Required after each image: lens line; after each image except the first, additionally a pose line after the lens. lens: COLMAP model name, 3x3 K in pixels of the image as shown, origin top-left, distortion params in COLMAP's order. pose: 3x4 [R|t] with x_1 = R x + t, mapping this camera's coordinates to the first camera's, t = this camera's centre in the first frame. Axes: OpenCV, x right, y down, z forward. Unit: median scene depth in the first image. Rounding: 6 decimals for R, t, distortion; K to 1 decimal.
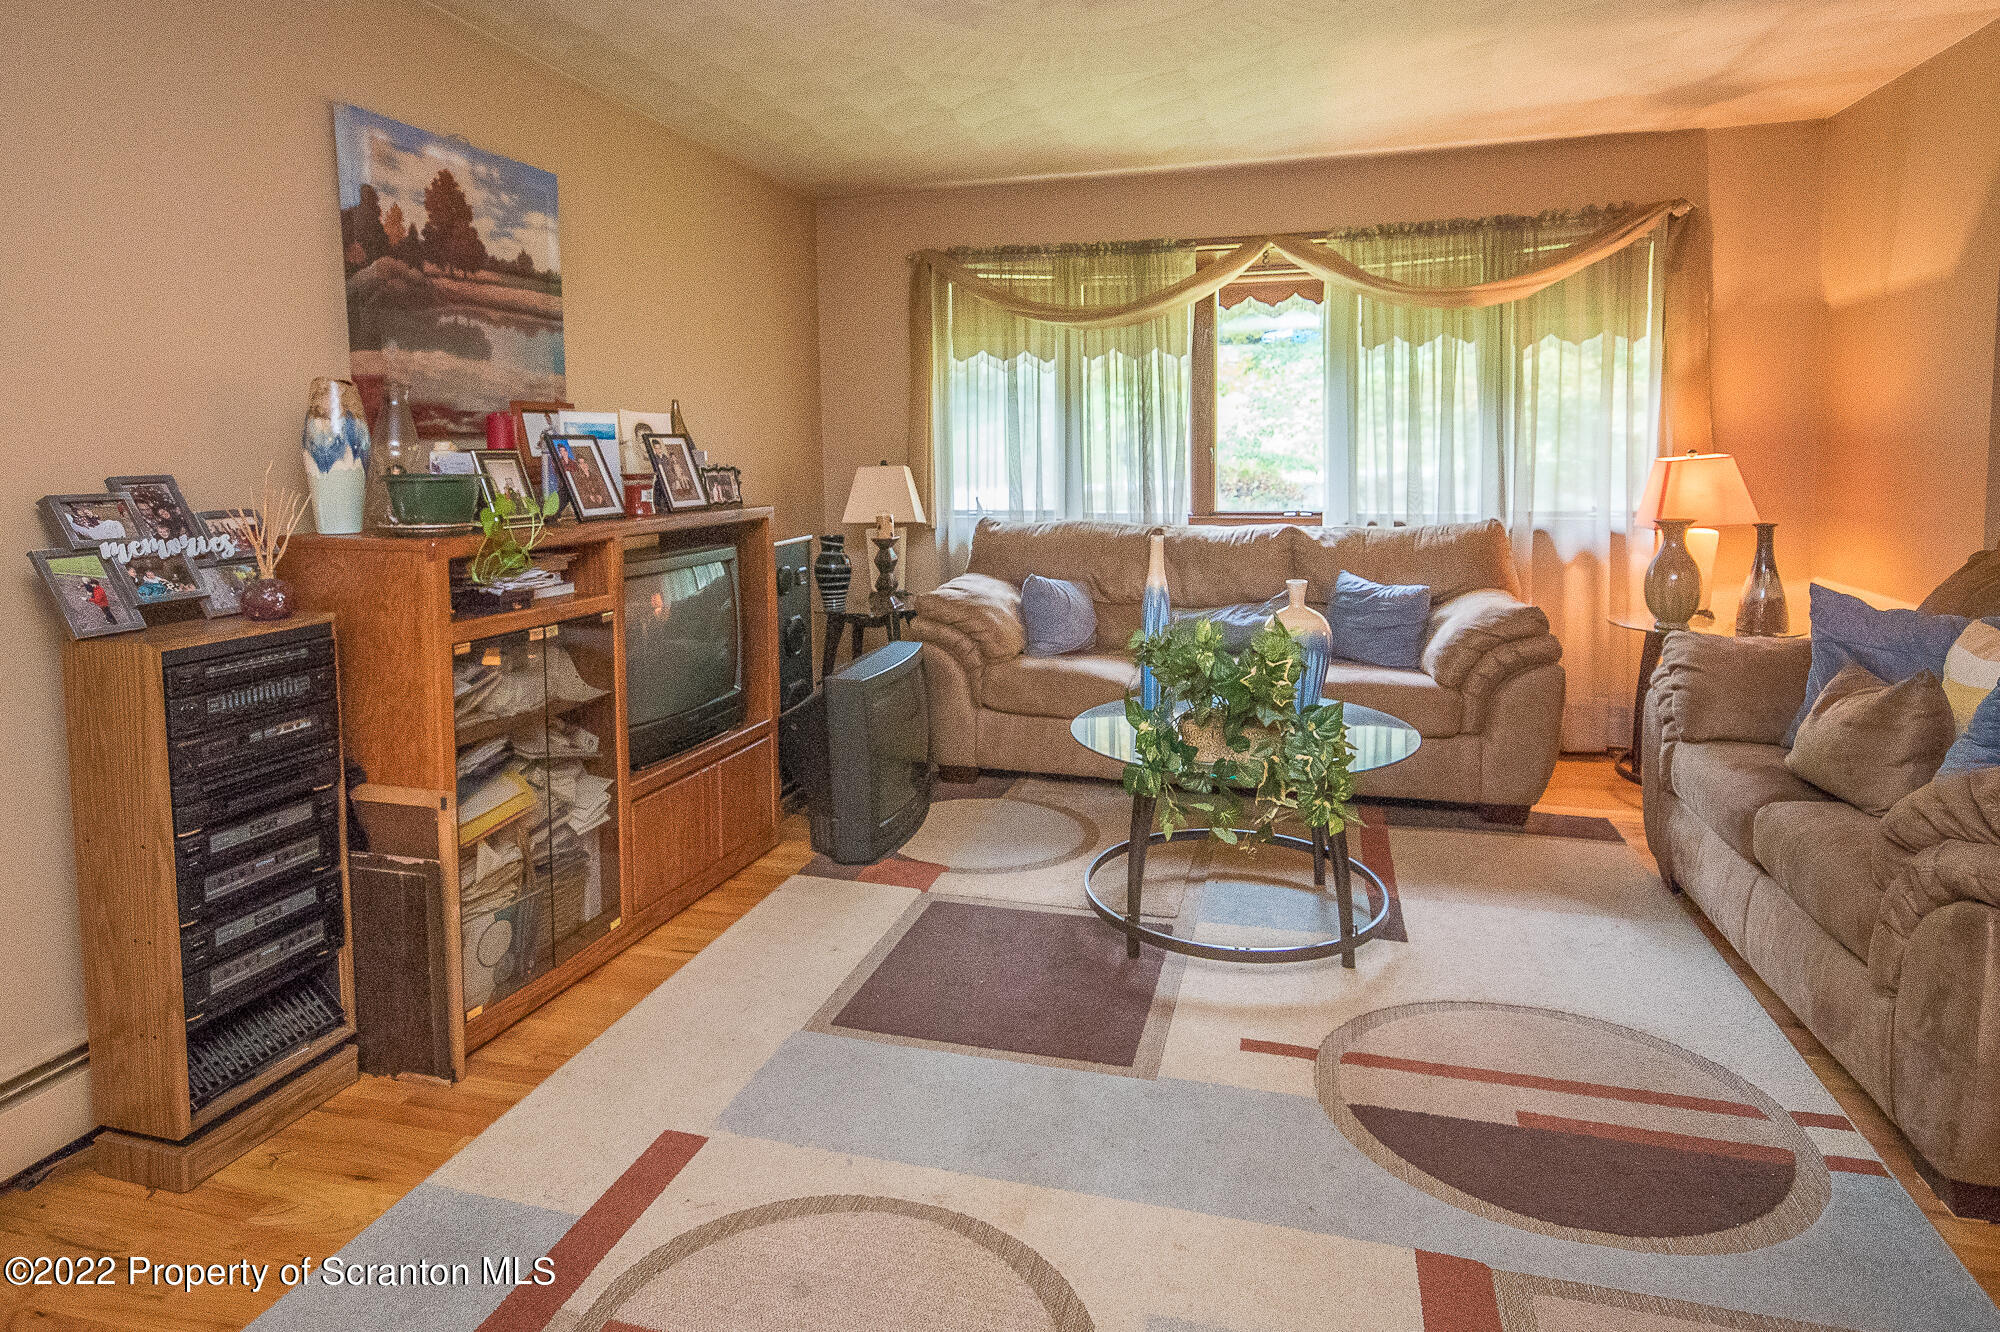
lens RADIAL K [[1112.3, 0, 1001.1], [0, 1112.3, 528.8], [0, 0, 1]] dist [0.000442, -0.000061]
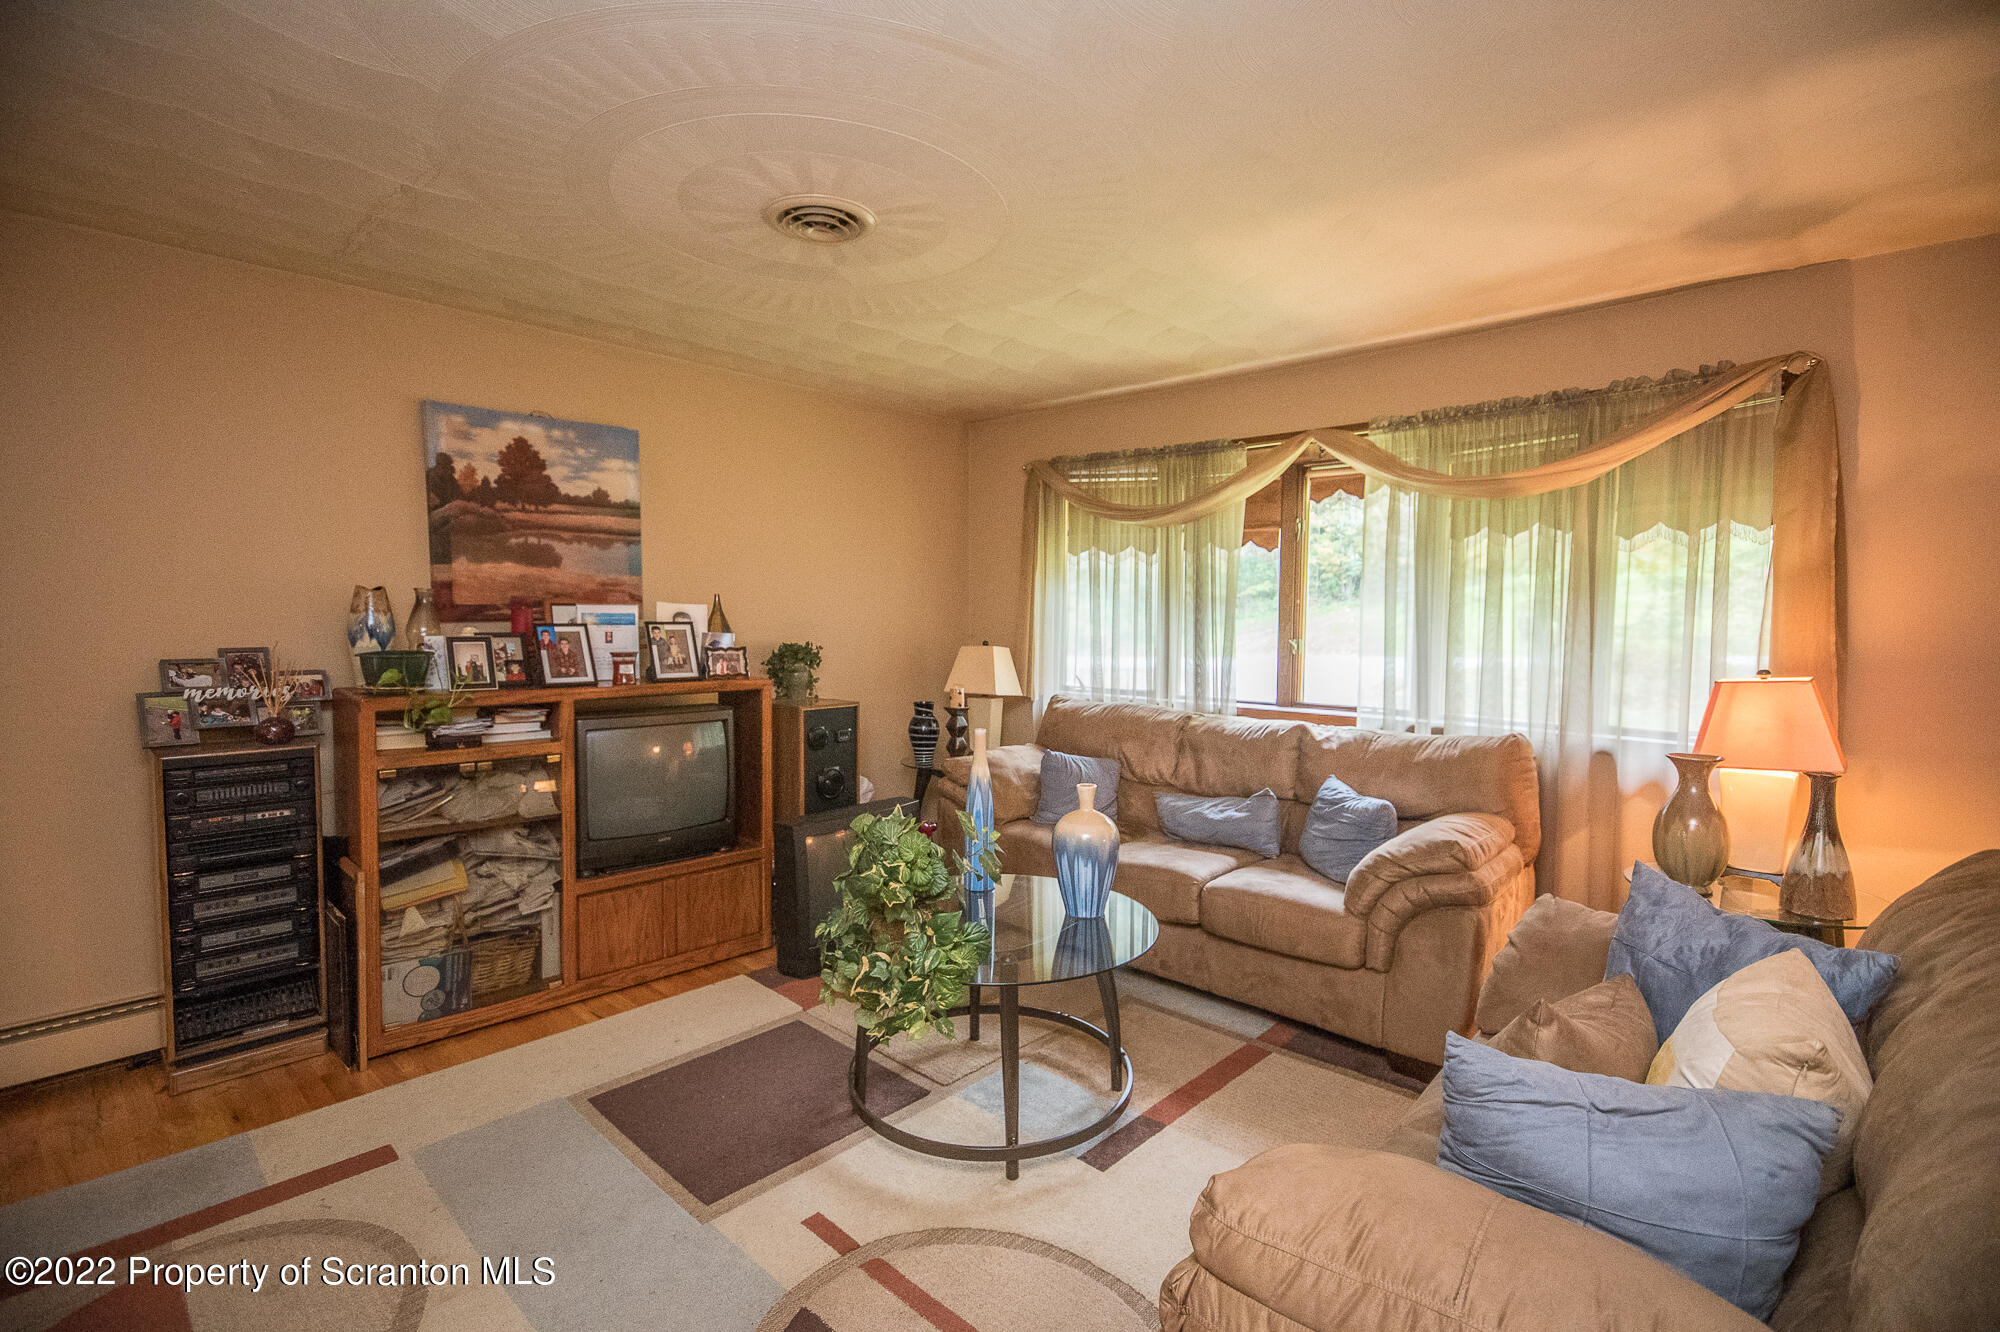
lens RADIAL K [[921.3, 0, 1000.0], [0, 921.3, 666.0], [0, 0, 1]] dist [0.005110, 0.000476]
pose [[0.887734, 0.048397, -0.457805, 0.567891], [-0.054746, 0.998500, -0.000603, -0.055683], [0.457089, 0.025598, 0.889052, 0.214569]]
